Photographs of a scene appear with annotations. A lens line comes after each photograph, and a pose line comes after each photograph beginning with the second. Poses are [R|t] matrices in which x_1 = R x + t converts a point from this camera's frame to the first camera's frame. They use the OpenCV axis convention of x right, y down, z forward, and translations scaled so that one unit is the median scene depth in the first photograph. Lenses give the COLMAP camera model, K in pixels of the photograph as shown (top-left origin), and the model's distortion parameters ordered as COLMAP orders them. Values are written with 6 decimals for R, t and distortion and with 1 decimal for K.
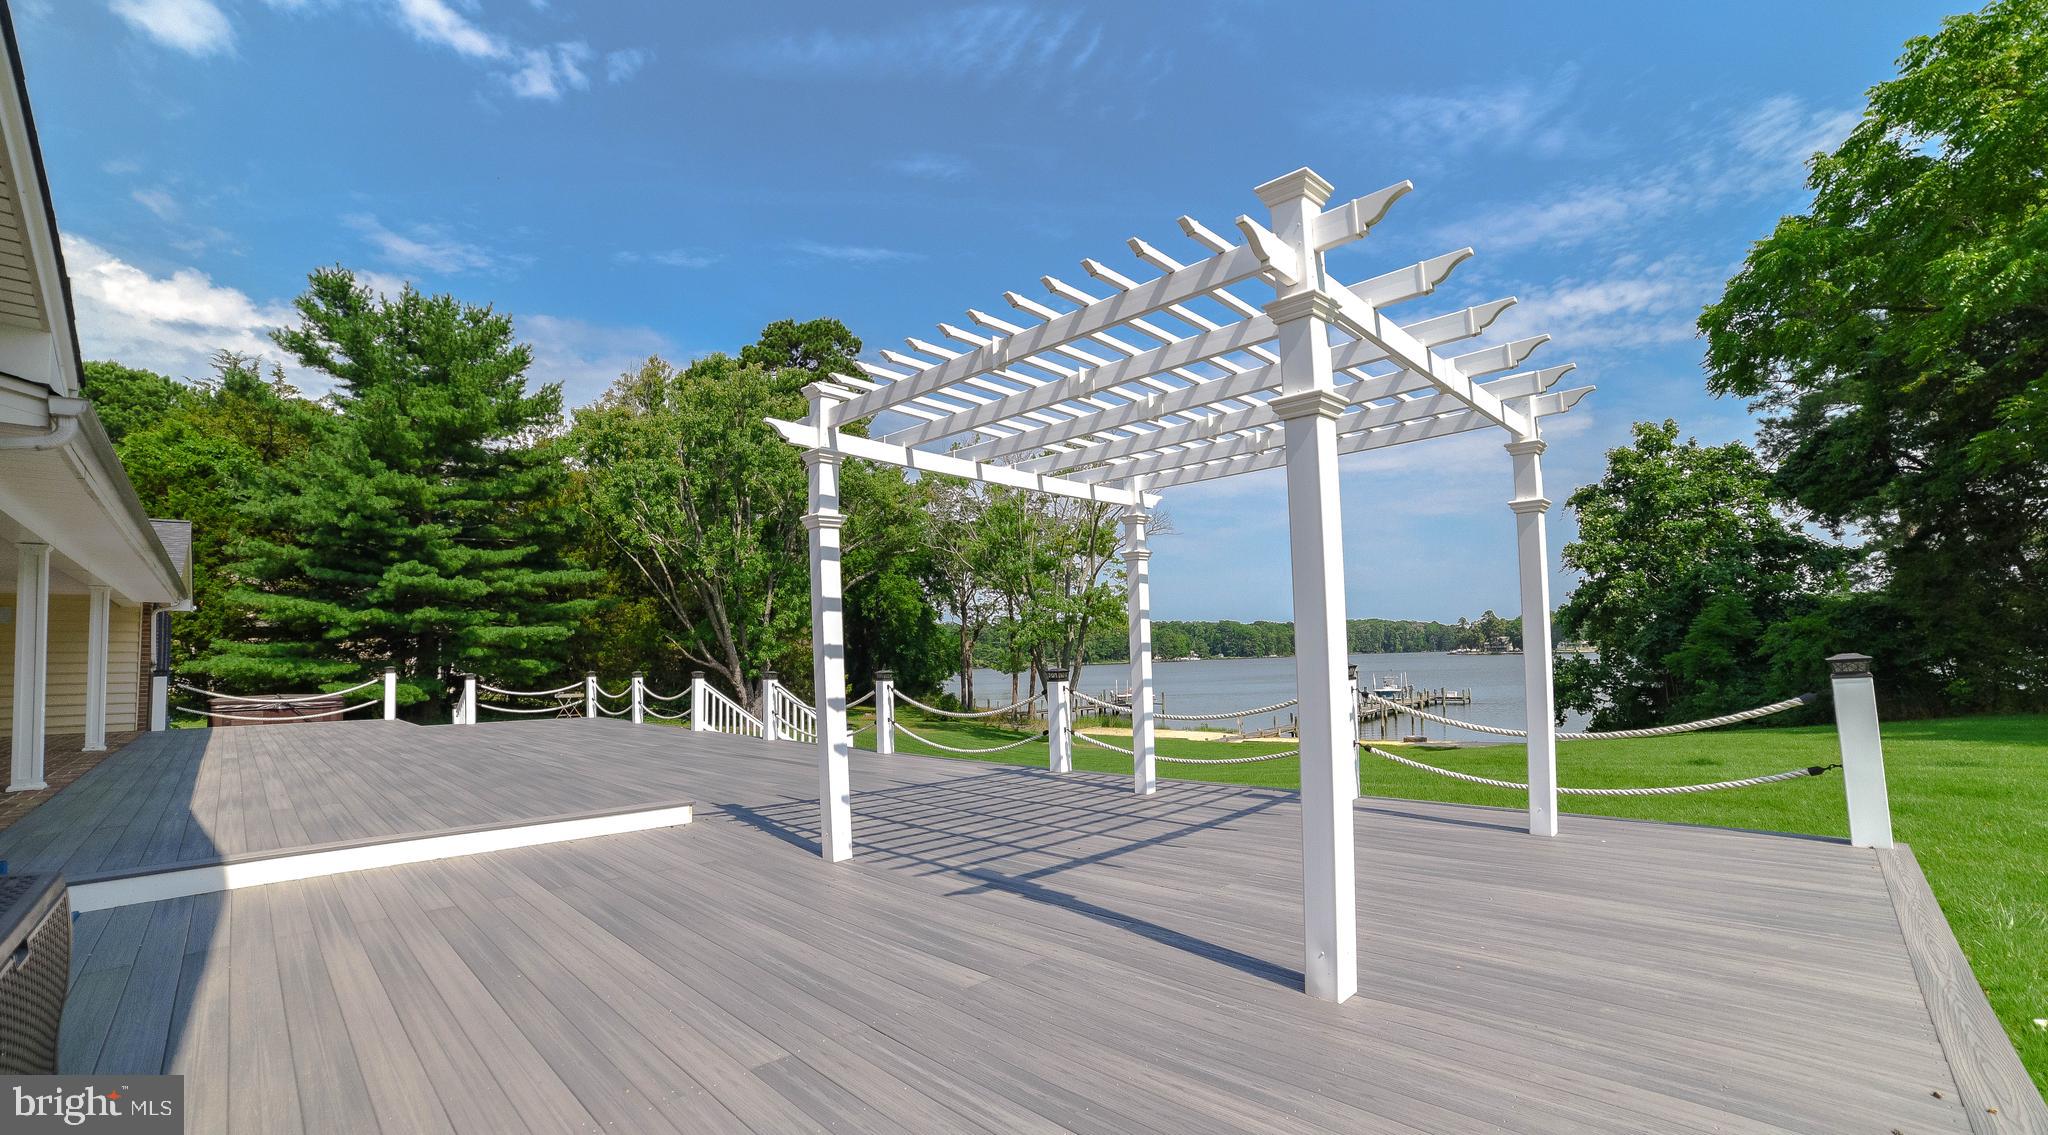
lens RADIAL K [[838.1, 0, 1012.0], [0, 838.1, 609.6], [0, 0, 1]] dist [-0.085291, 0.031758]
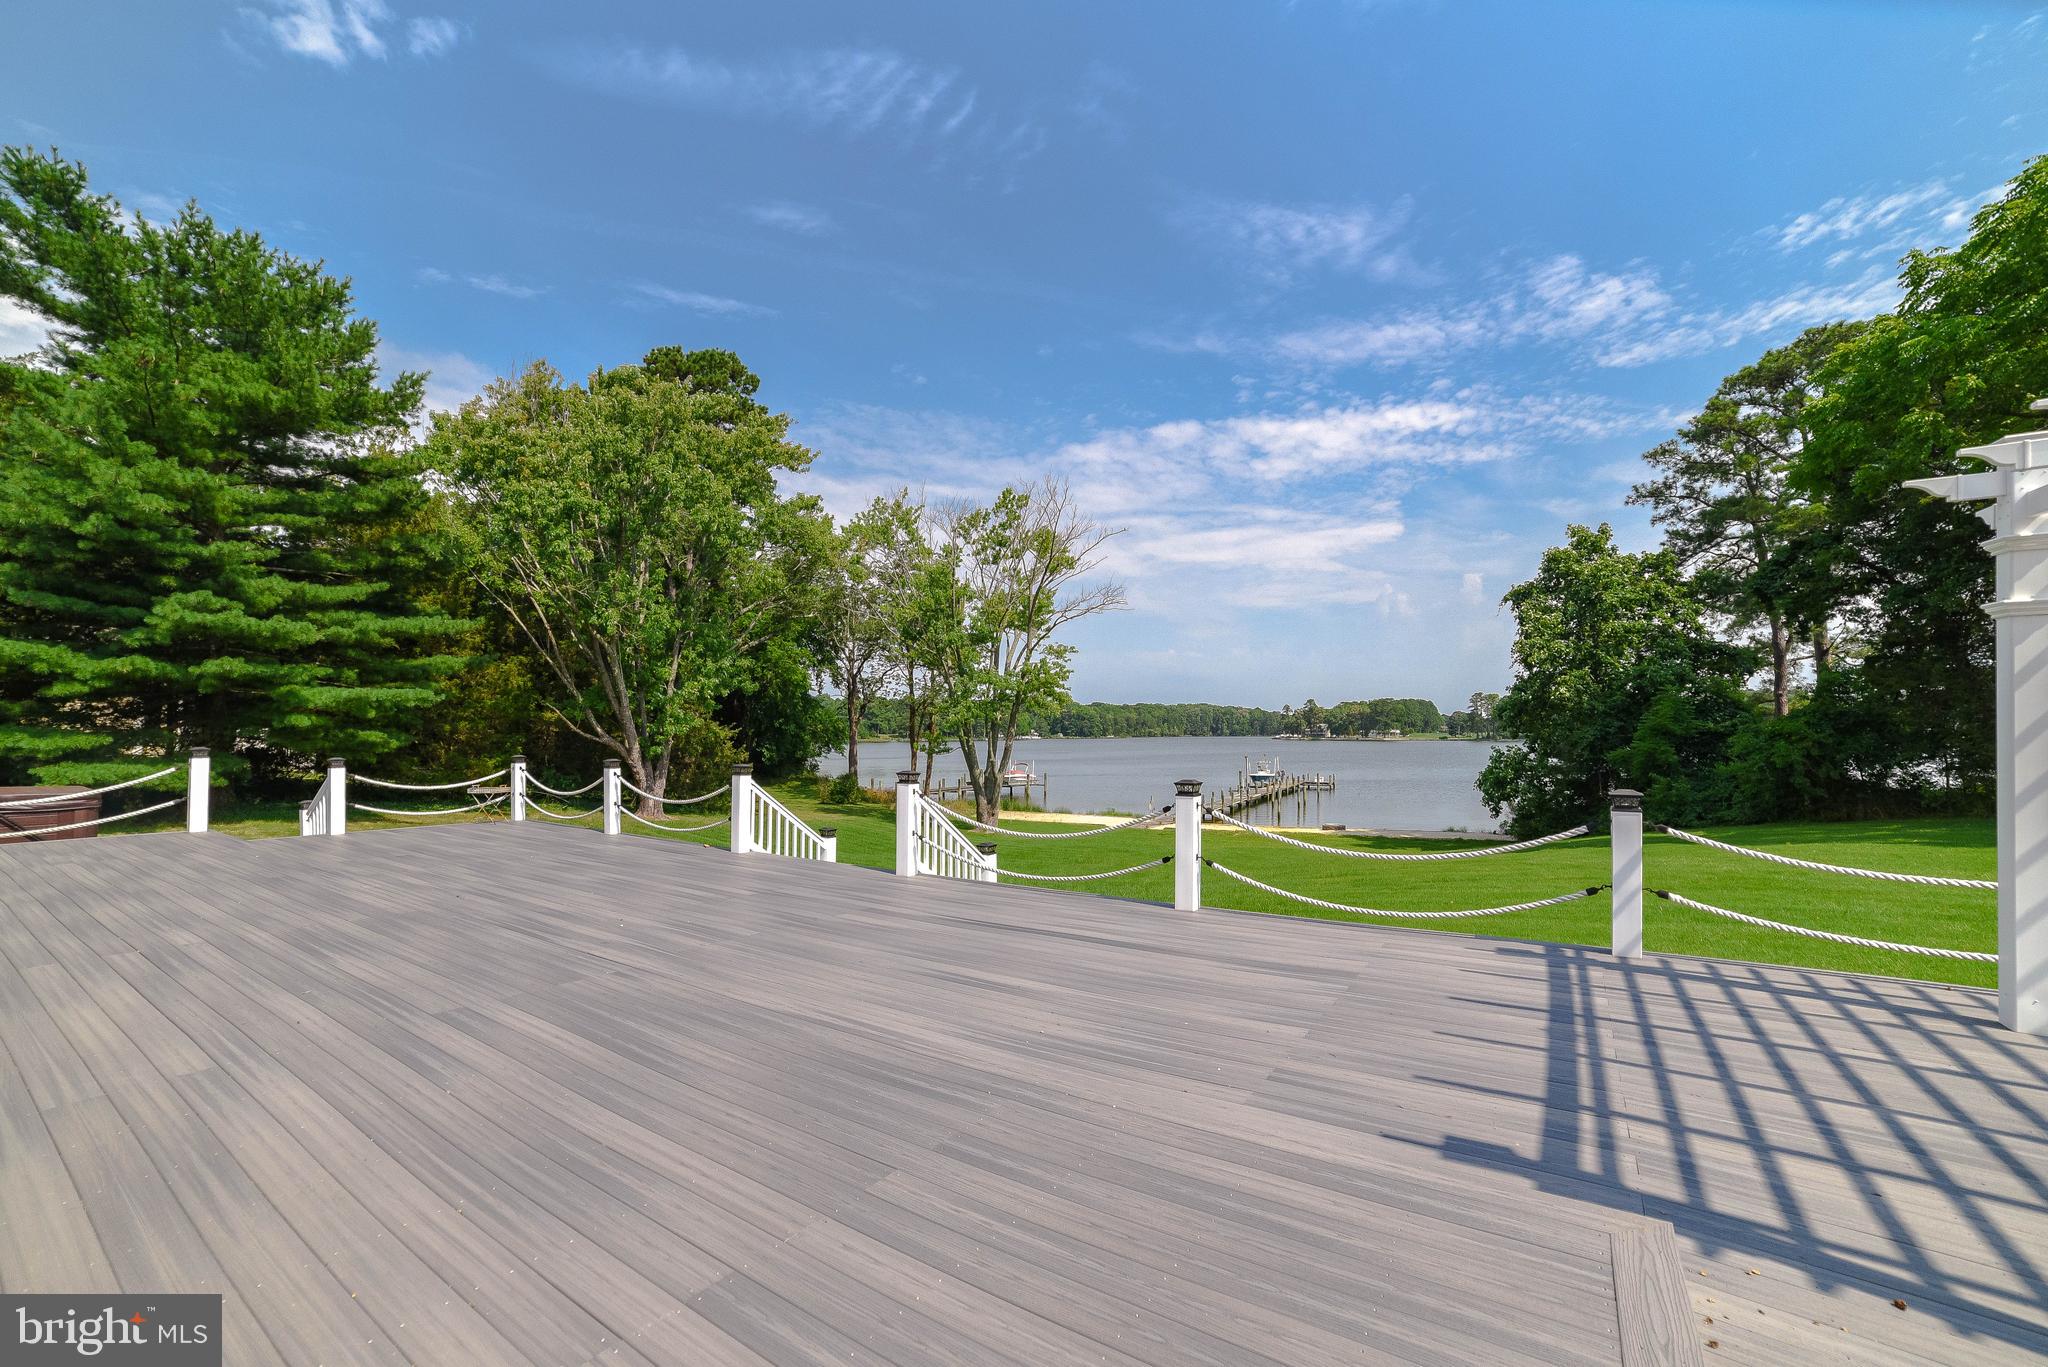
lens RADIAL K [[839.9, 0, 1013.3], [0, 839.9, 704.4], [0, 0, 1]] dist [-0.088557, 0.034930]
pose [[0.980456, 0.028681, 0.194638, -0.140422], [-0.032918, 0.999286, 0.018567, 0.002382], [-0.193966, -0.024611, 0.980699, 0.136213]]
